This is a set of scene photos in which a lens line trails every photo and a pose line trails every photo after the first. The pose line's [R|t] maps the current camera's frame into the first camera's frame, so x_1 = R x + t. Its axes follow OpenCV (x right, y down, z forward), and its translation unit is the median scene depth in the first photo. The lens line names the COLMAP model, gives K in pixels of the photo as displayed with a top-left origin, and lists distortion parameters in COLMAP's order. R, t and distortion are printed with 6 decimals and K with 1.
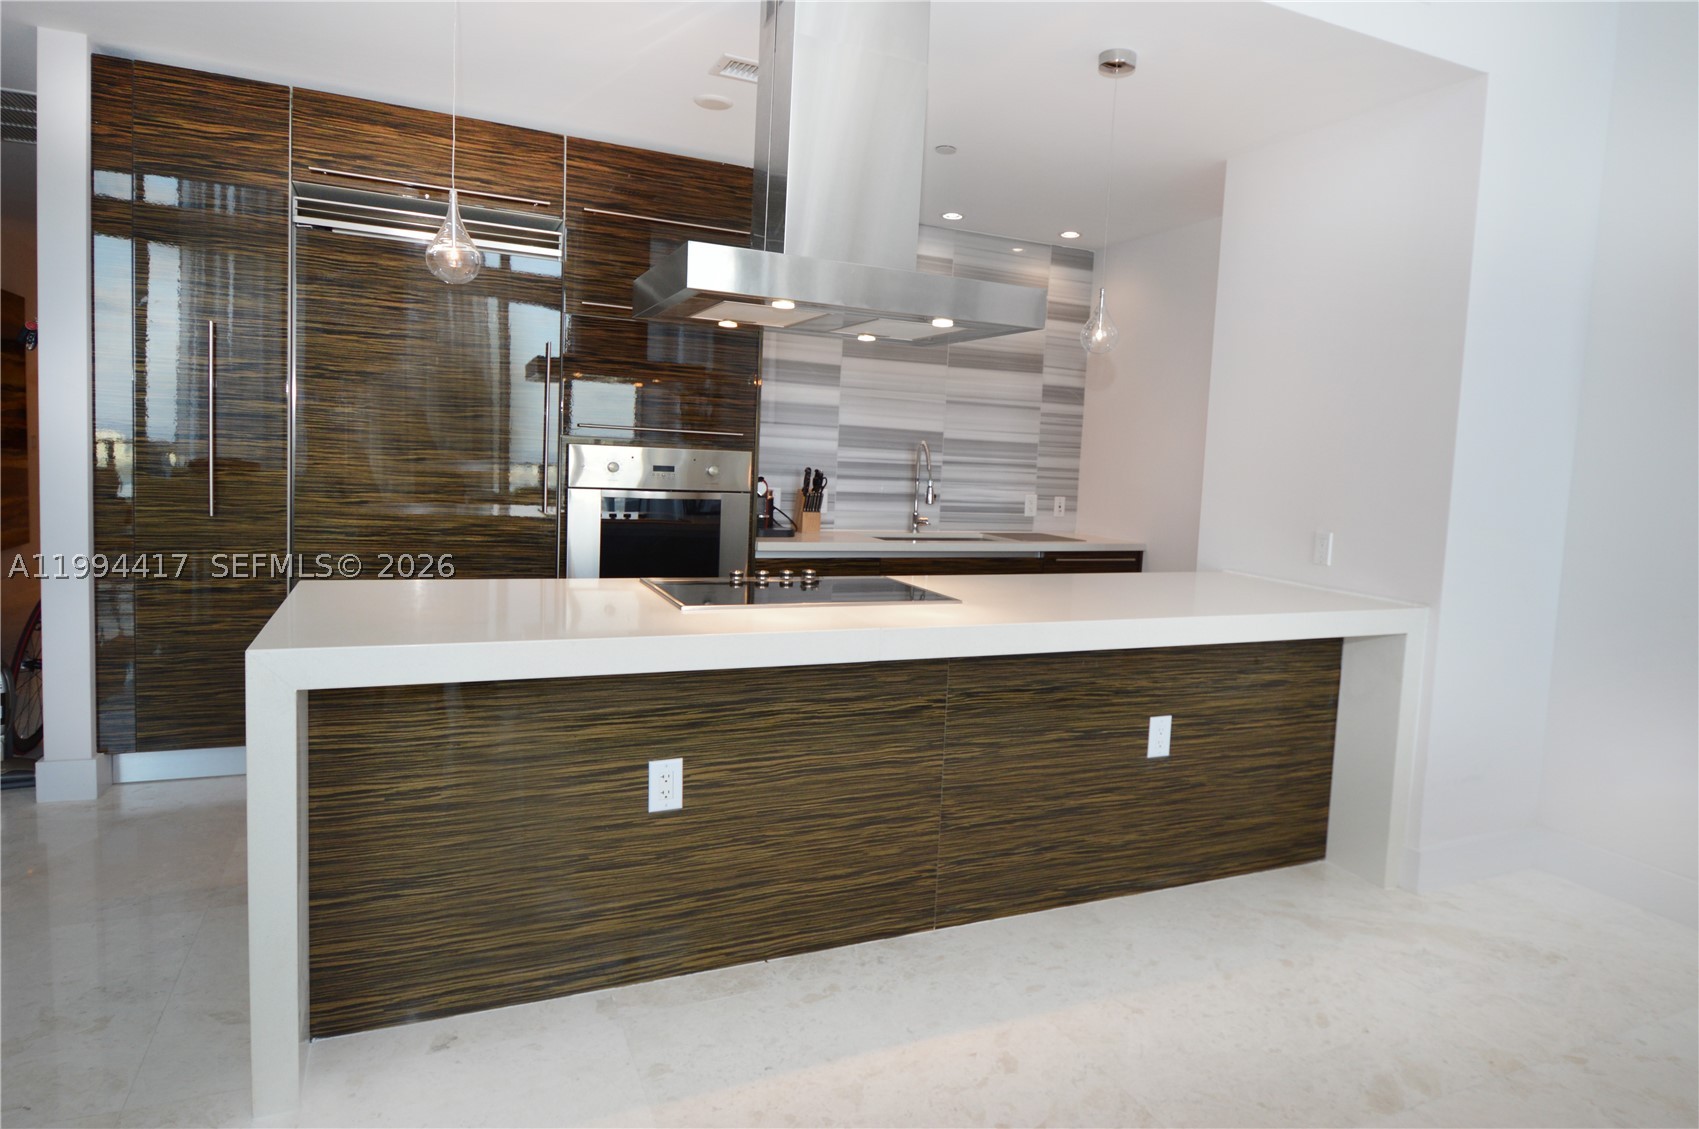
lens RADIAL K [[1019.0, 0, 908.5], [0, 1019.0, 534.4], [0, 0, 1]] dist [0.003800, 0.000768]
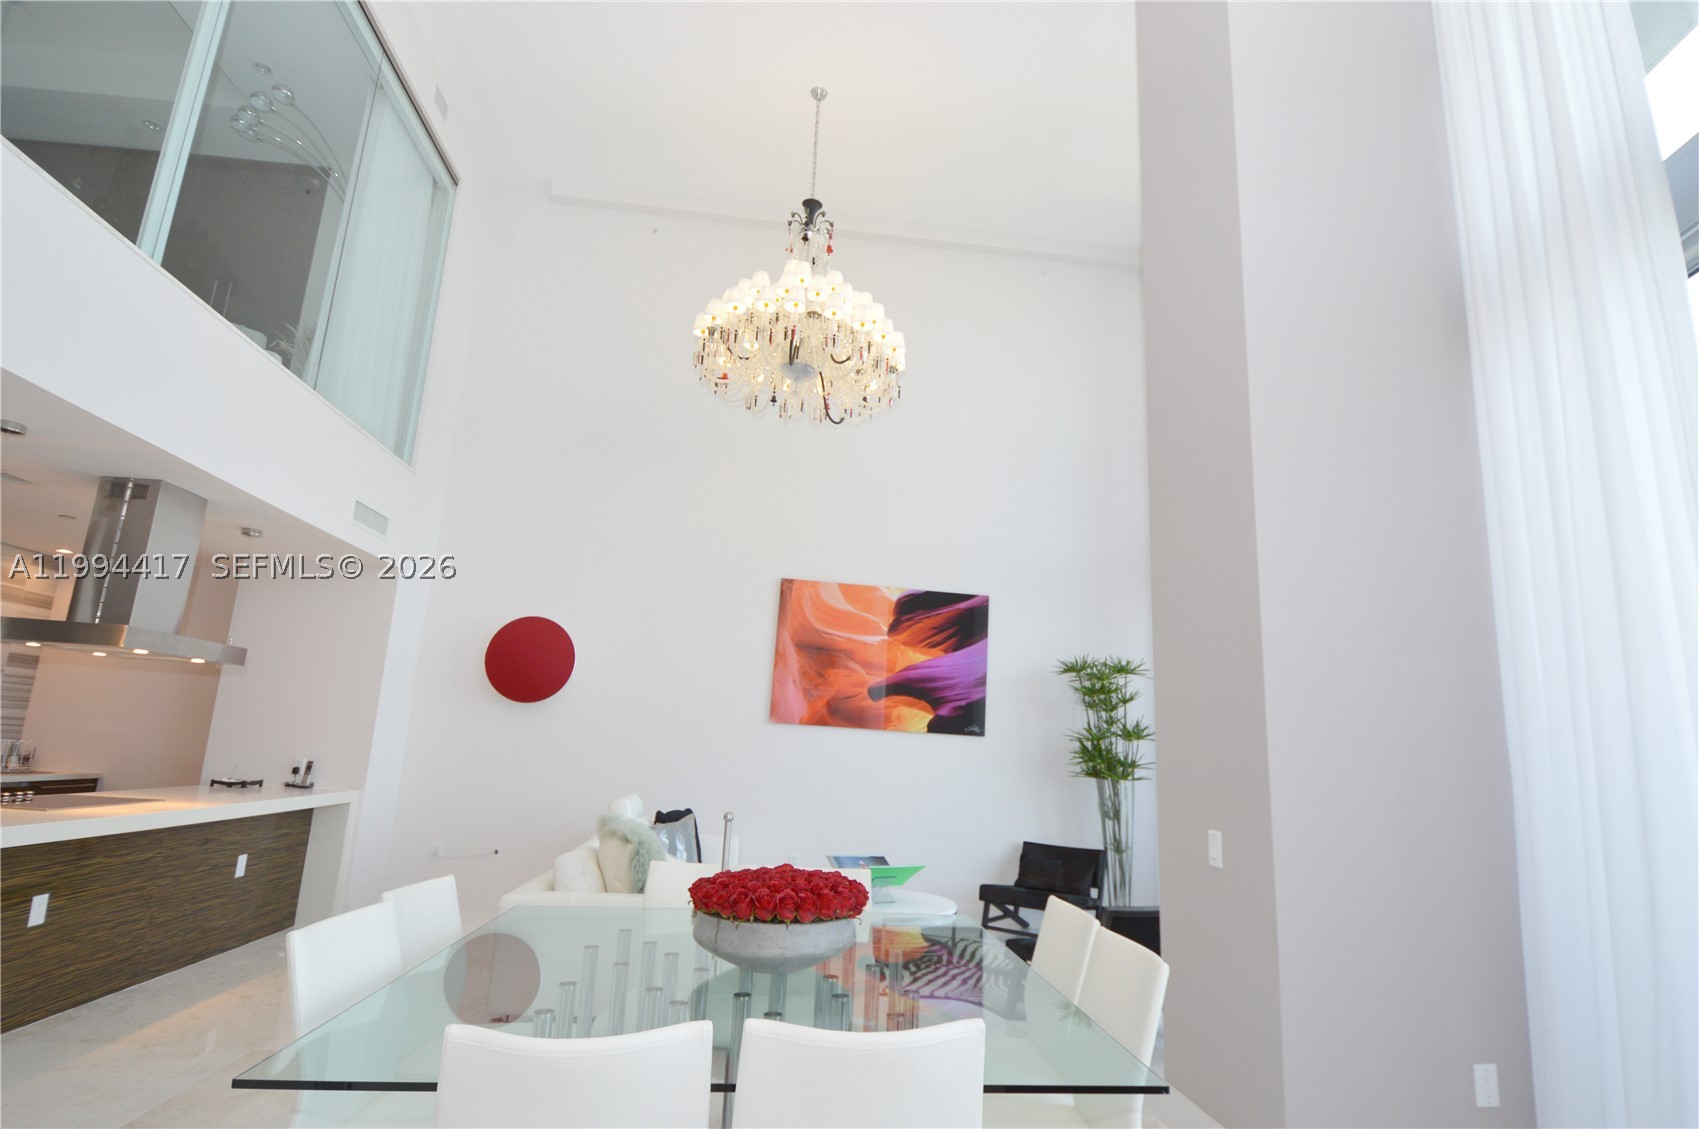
lens RADIAL K [[847.1, 0, 874.1], [0, 847.1, 575.3], [0, 0, 1]] dist [0.001121, -0.016134]
pose [[0.319981, 0.161759, 0.933513, -0.845016], [0.042029, 0.981923, -0.184554, -0.001400], [-0.946491, 0.098288, 0.307398, -0.621134]]
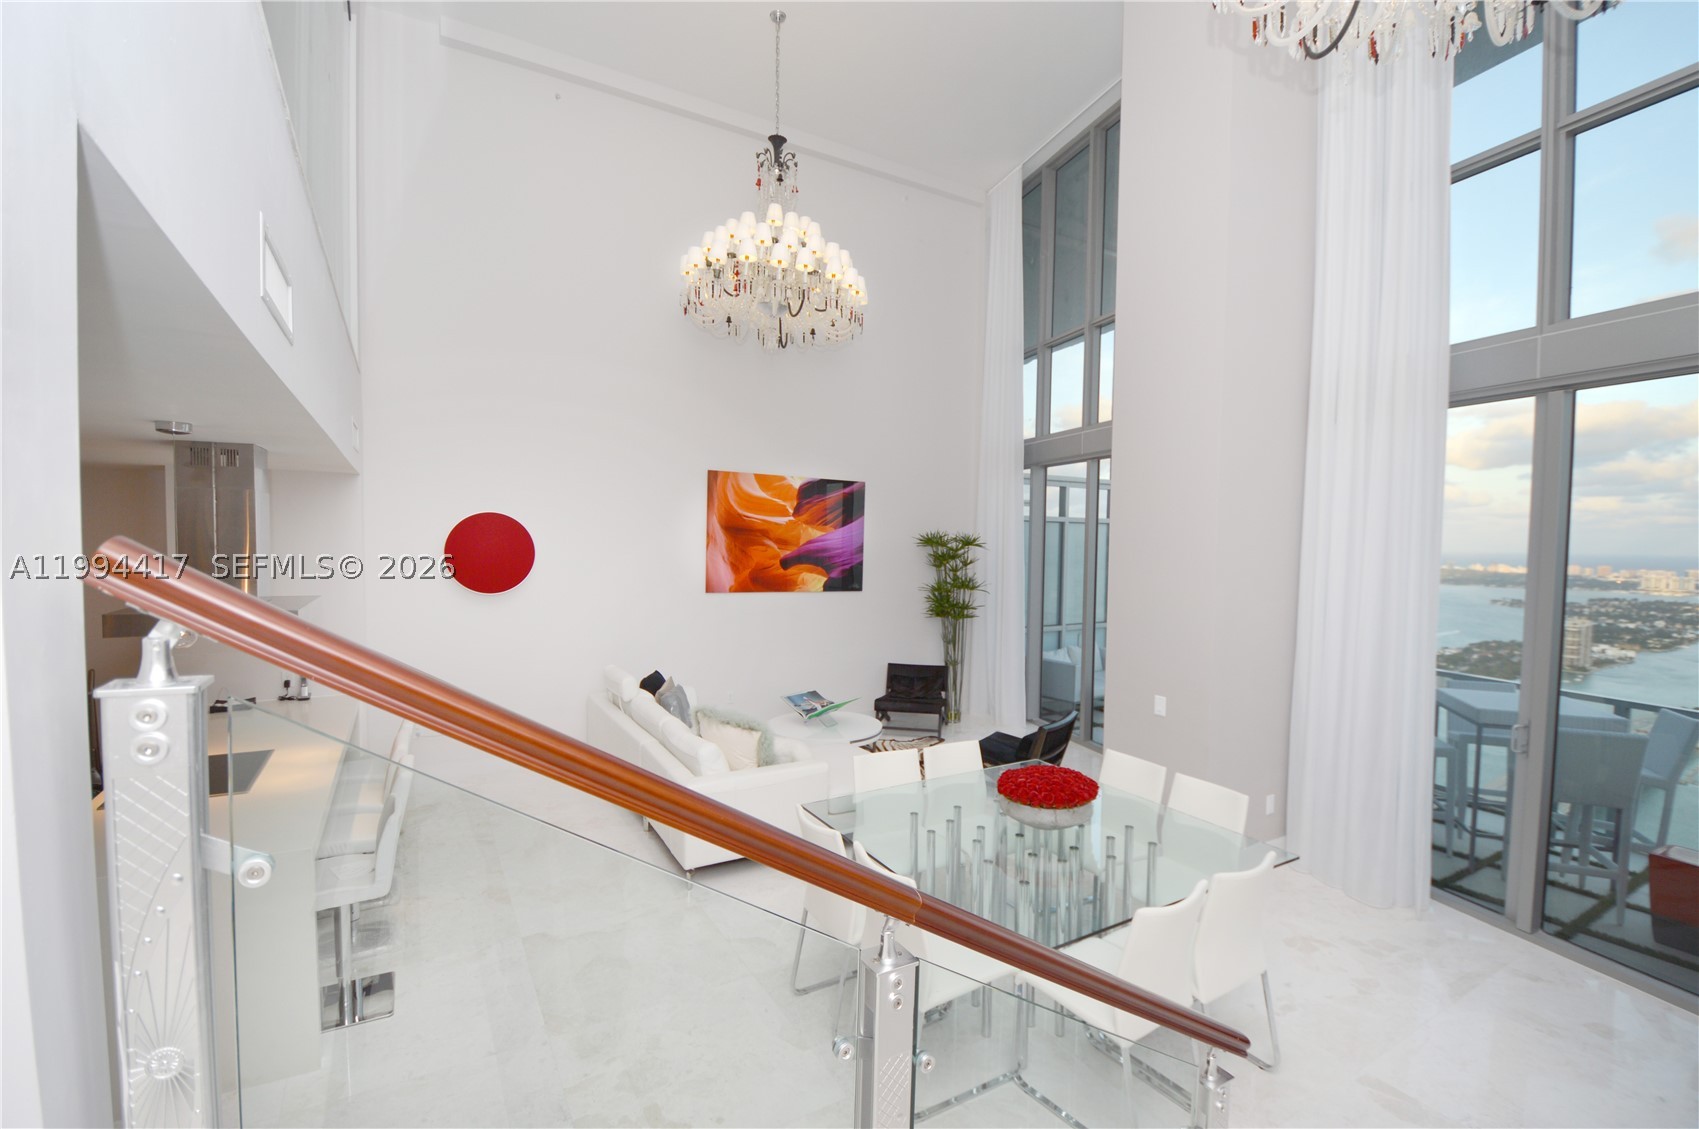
lens RADIAL K [[754.6, 0, 863.9], [0, 754.6, 574.6], [0, 0, 1]] dist [0.015428, -0.021367]
pose [[-0.089594, -0.098538, 0.991092, -1.159561], [0.058259, 0.992871, 0.103982, -0.279170], [-0.994273, 0.067056, -0.083215, -0.031242]]
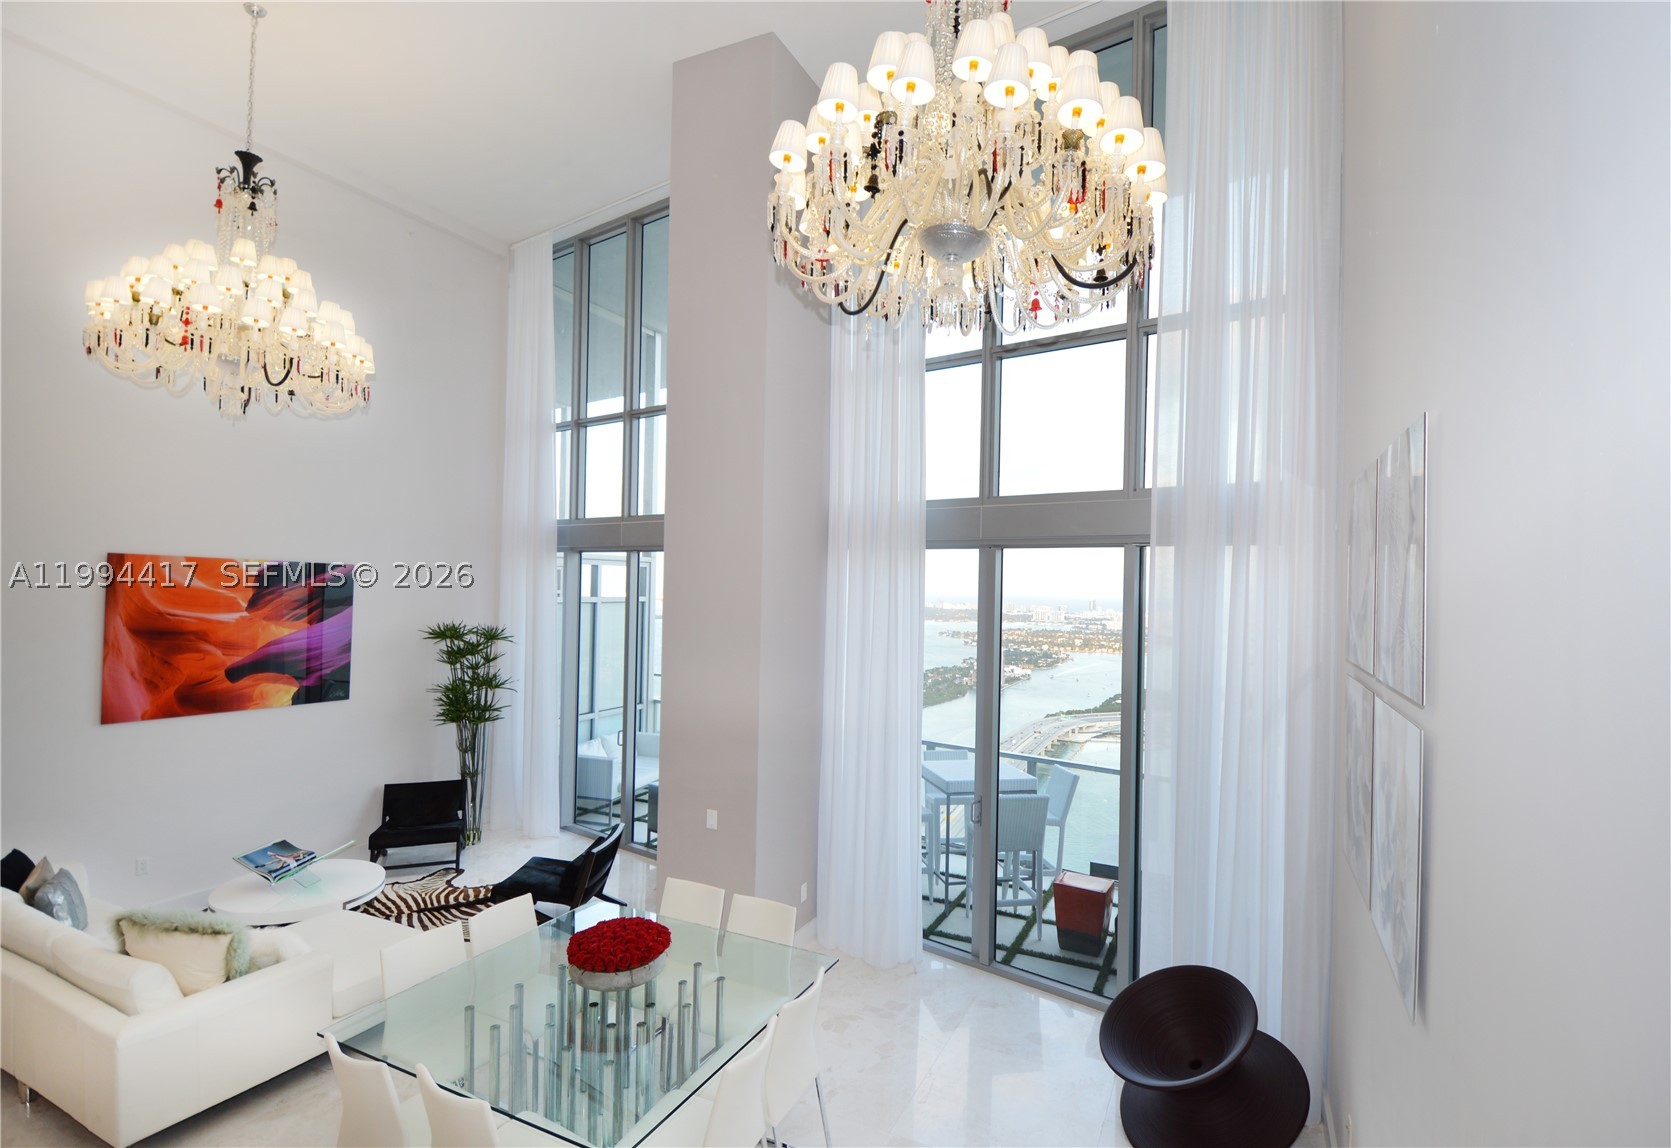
lens RADIAL K [[818.0, 0, 857.0], [0, 818.0, 581.4], [0, 0, 1]] dist [0.016257, -0.024741]
pose [[-0.629446, -0.058487, 0.774840, -1.212386], [0.007534, 0.996657, 0.081352, -0.436363], [-0.777007, 0.057044, -0.626902, 0.064428]]
